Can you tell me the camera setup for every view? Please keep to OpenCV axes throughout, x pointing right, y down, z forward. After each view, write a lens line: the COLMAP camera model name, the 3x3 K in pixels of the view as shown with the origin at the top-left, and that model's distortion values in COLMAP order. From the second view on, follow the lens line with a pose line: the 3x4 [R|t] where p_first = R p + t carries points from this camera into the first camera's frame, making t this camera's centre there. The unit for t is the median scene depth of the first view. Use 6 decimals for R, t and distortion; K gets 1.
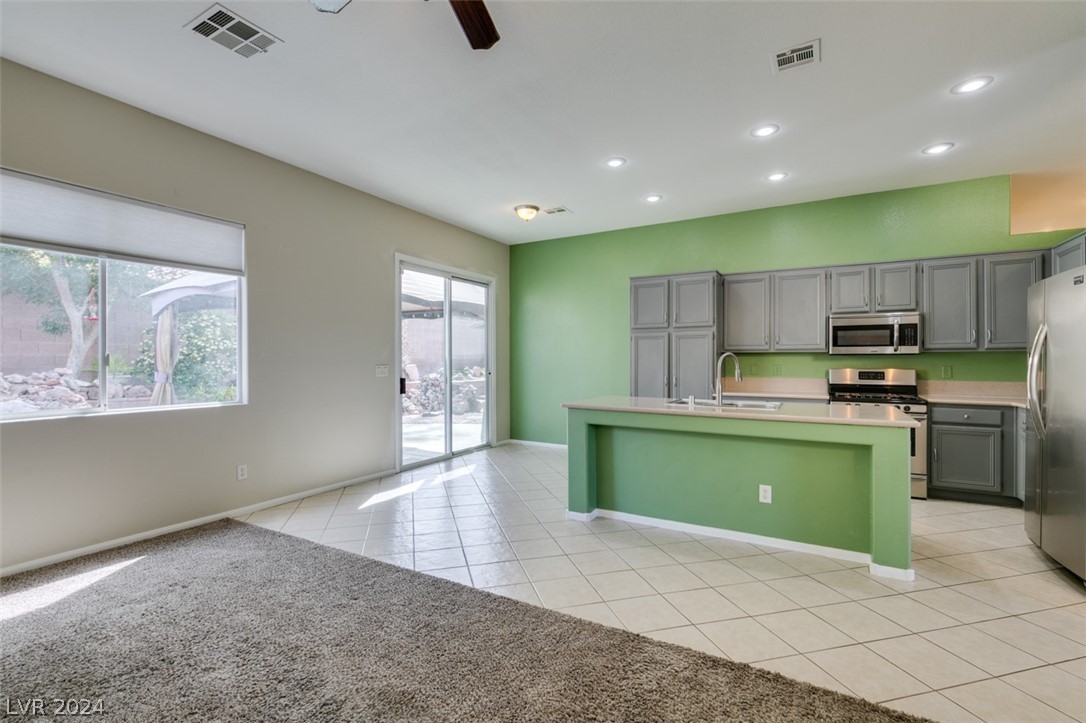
lens RADIAL K [[487.9, 0, 542.3], [0, 487.9, 359.6], [0, 0, 1]] dist [0.010411, -0.000400]
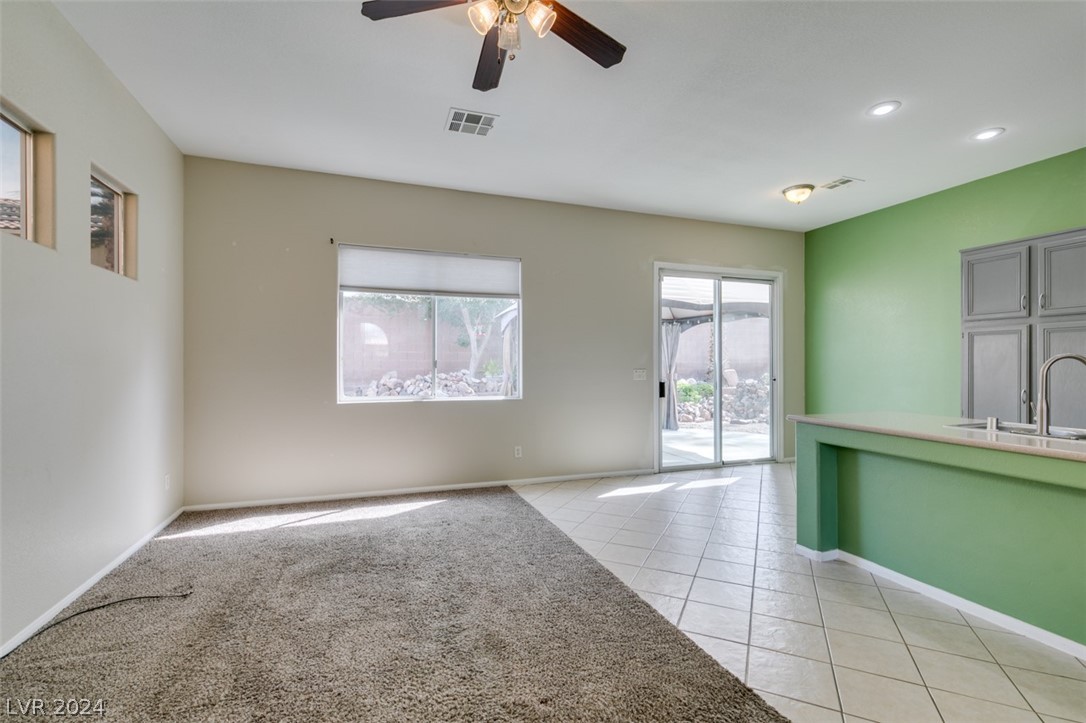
lens RADIAL K [[489.2, 0, 543.0], [0, 489.2, 361.5], [0, 0, 1]] dist [0.010208, -0.000664]
pose [[0.764397, -0.002496, -0.644741, 0.188177], [-0.001393, 0.999984, -0.005523, 0.000665], [0.644744, 0.005119, 0.764381, 0.047485]]
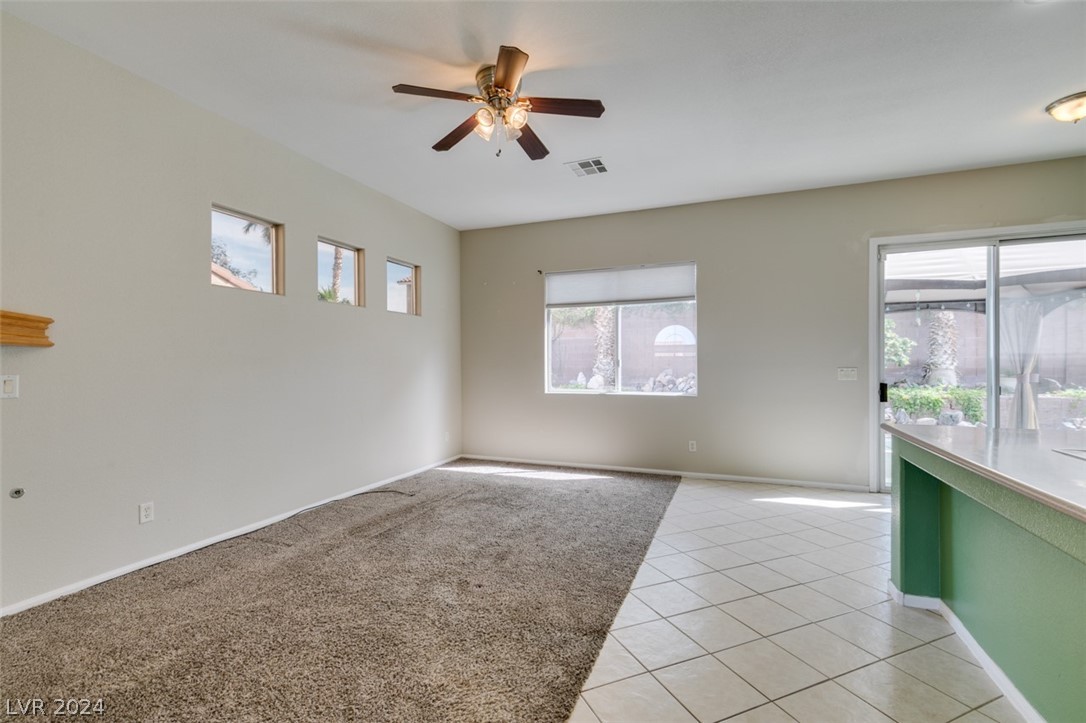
lens RADIAL K [[487.9, 0, 543.7], [0, 487.9, 366.4], [0, 0, 1]] dist [0.009966, -0.000315]
pose [[0.144376, 0.005756, -0.989506, 0.473053], [0.005195, 0.999965, 0.006575, -0.000203], [0.989509, -0.006090, 0.144341, 0.291583]]
